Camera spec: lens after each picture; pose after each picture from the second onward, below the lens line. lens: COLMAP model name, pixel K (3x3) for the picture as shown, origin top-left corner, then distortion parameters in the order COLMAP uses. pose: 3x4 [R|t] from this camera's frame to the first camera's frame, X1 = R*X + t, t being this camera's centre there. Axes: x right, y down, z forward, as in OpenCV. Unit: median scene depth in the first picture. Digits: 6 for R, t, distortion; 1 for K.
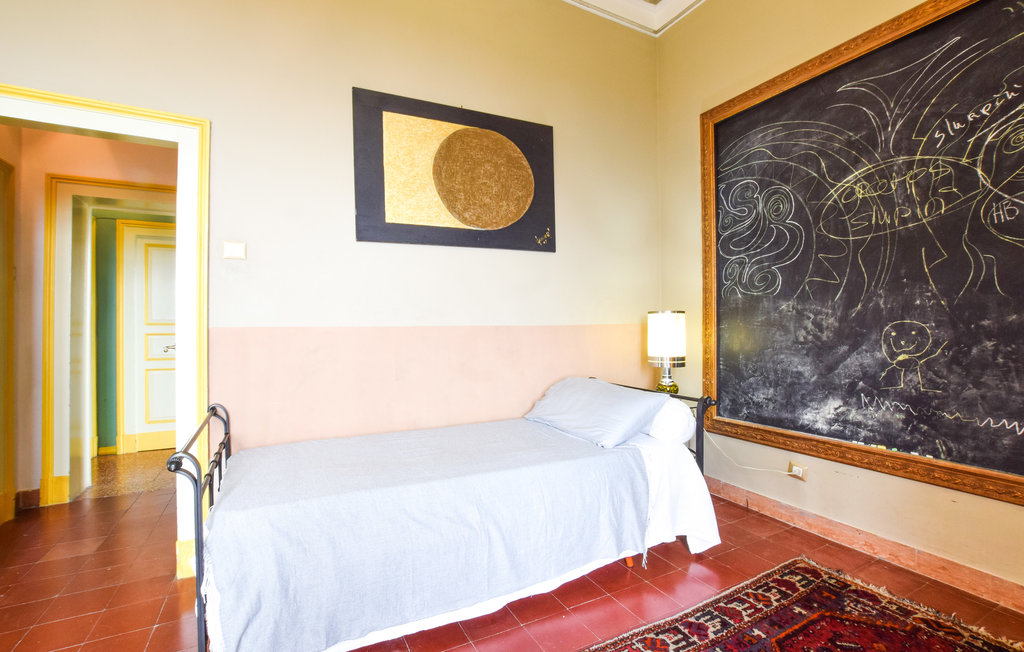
lens RADIAL K [[452.7, 0, 517.2], [0, 452.7, 324.5], [0, 0, 1]] dist [-0.035945, 0.004420]
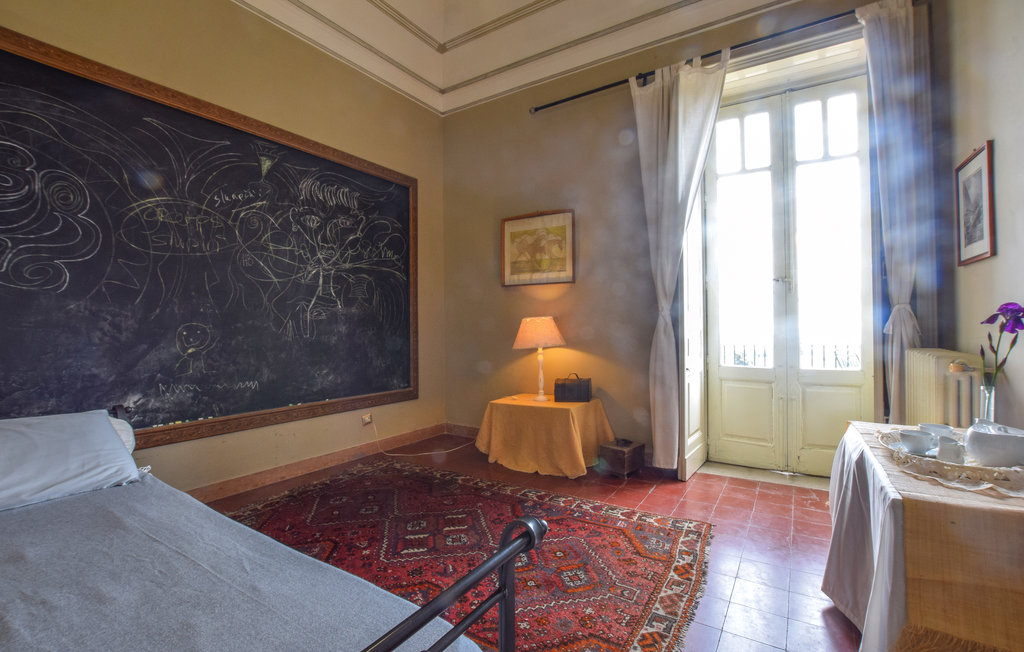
lens RADIAL K [[452.7, 0, 511.9], [0, 452.7, 325.7], [0, 0, 1]] dist [-0.035945, 0.004420]
pose [[-0.495273, 0.008157, 0.868699, -0.724985], [0.005112, 0.999966, -0.006475, 0.011649], [-0.868722, 0.001234, -0.495298, 0.755715]]
